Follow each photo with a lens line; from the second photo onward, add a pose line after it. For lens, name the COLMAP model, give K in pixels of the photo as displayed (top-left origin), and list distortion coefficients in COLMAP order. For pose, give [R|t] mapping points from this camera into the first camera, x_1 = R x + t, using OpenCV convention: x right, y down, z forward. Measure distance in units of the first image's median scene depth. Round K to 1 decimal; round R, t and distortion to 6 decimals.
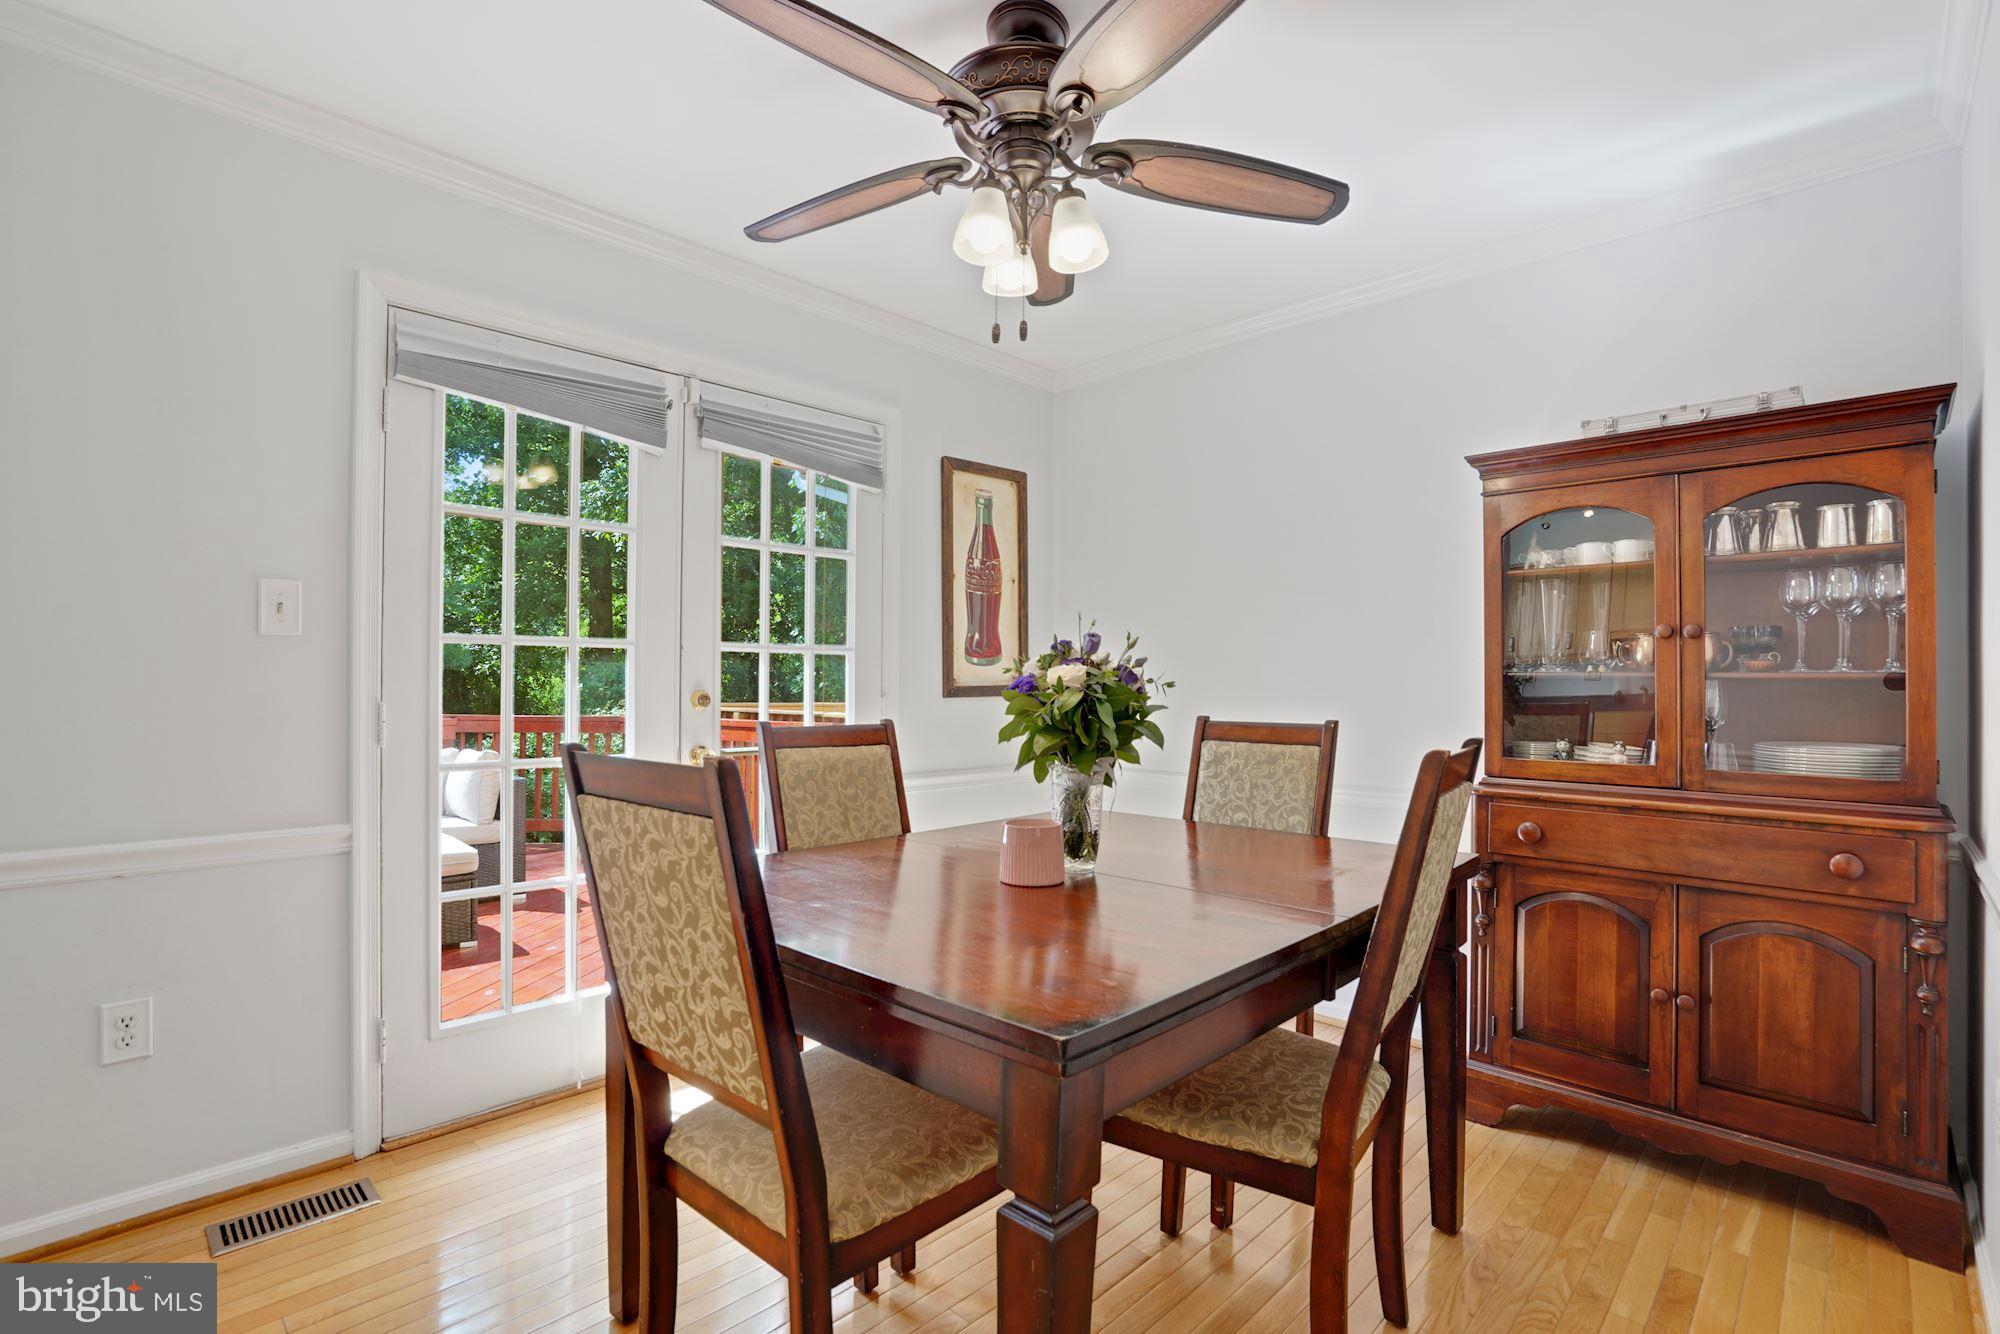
lens RADIAL K [[936.4, 0, 1000.3], [0, 936.4, 647.4], [0, 0, 1]] dist [0.001025, 0.001226]
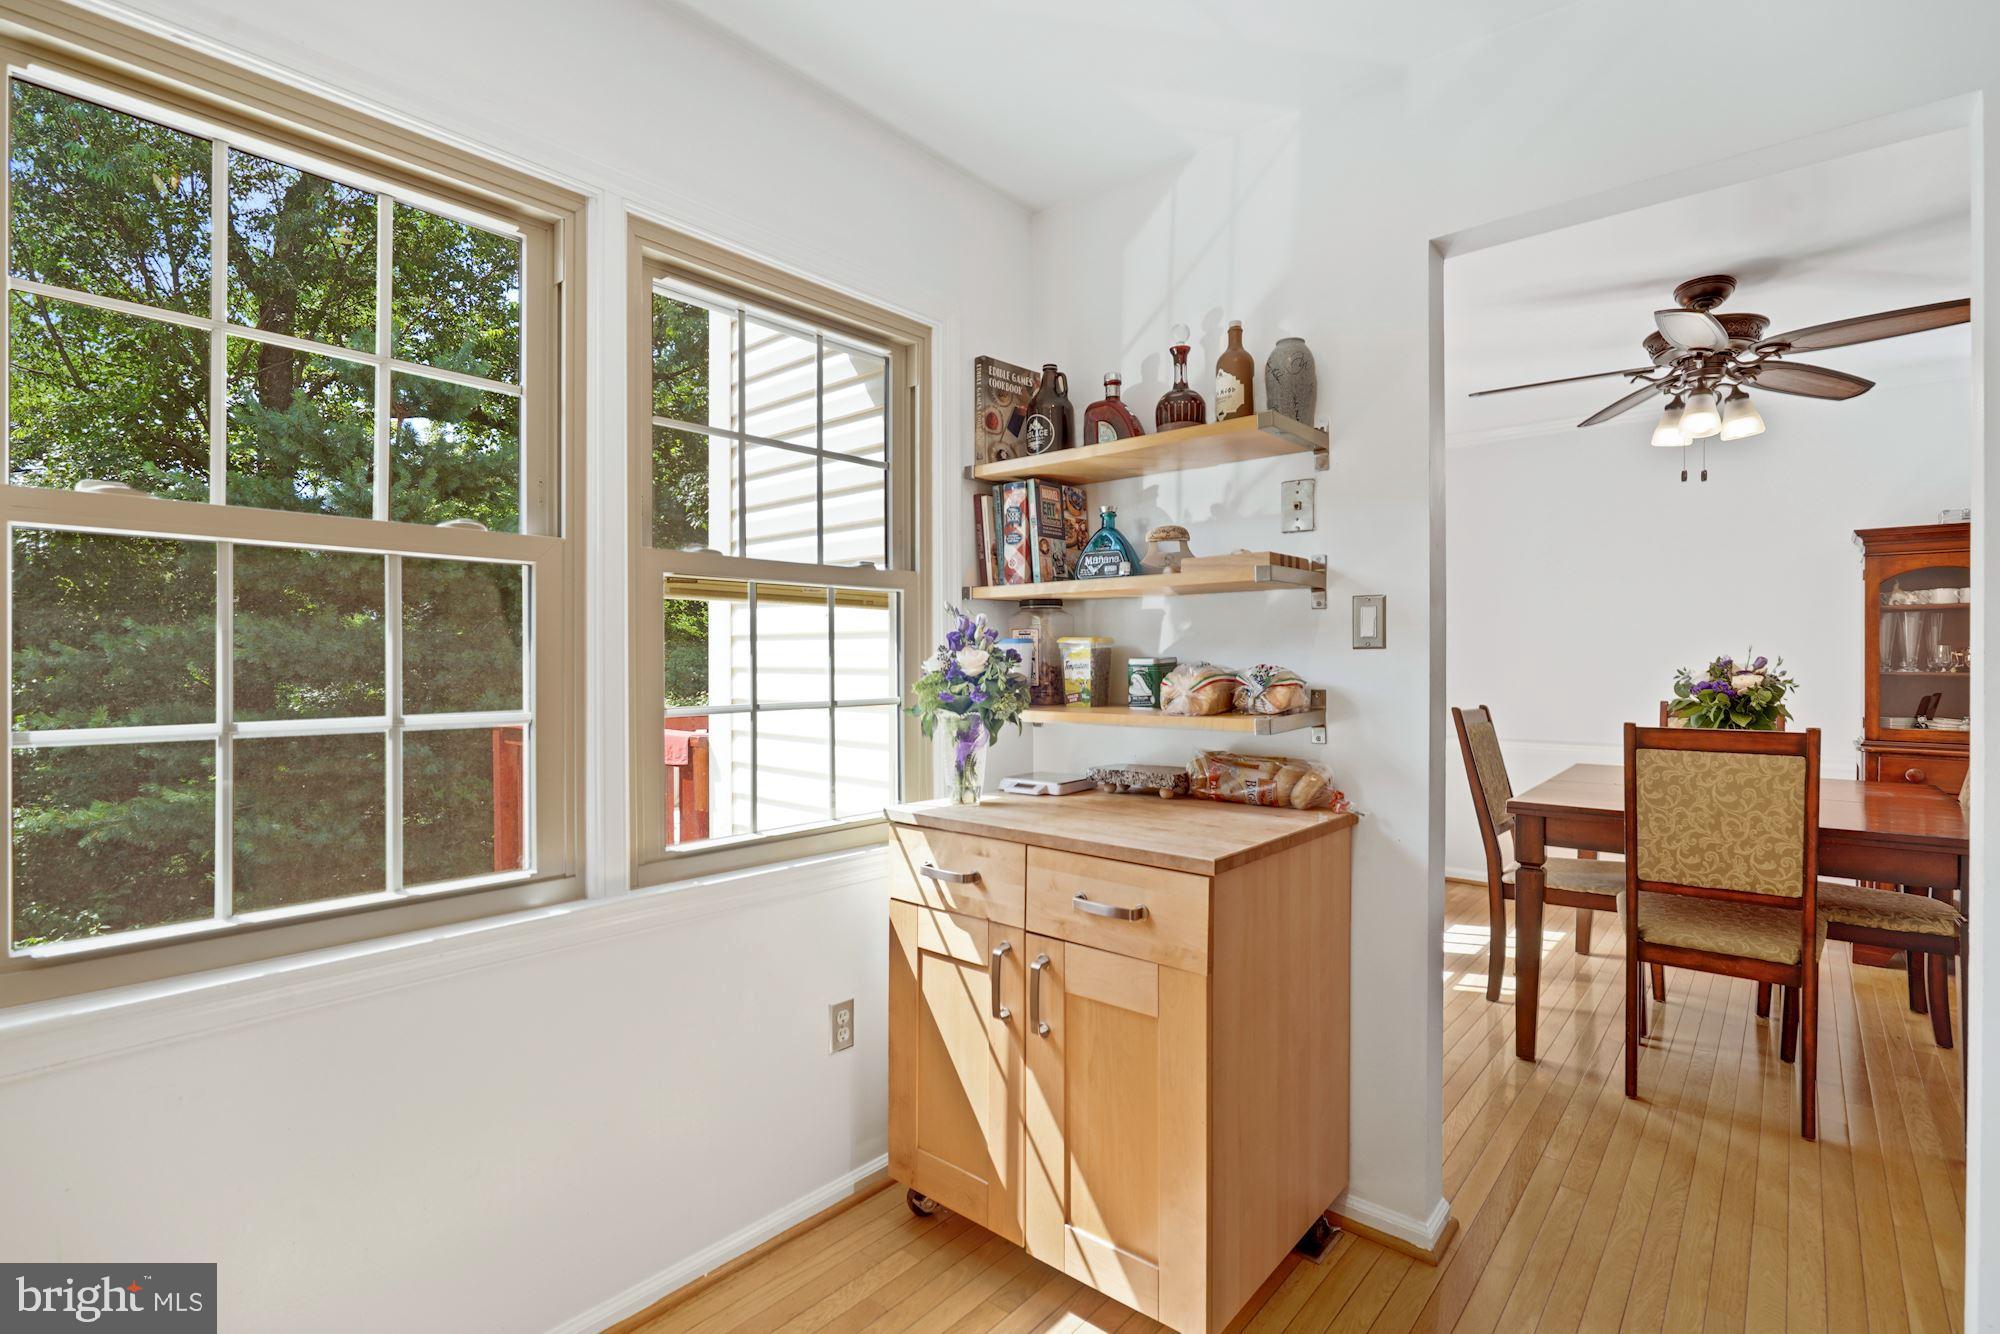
lens RADIAL K [[936.4, 0, 1000.3], [0, 936.4, 647.4], [0, 0, 1]] dist [0.001025, 0.001226]
pose [[0.998577, -0.006370, 0.052938, -1.204952], [0.005211, 0.999744, 0.022015, -0.067646], [-0.053065, -0.021708, 0.998355, -0.557266]]
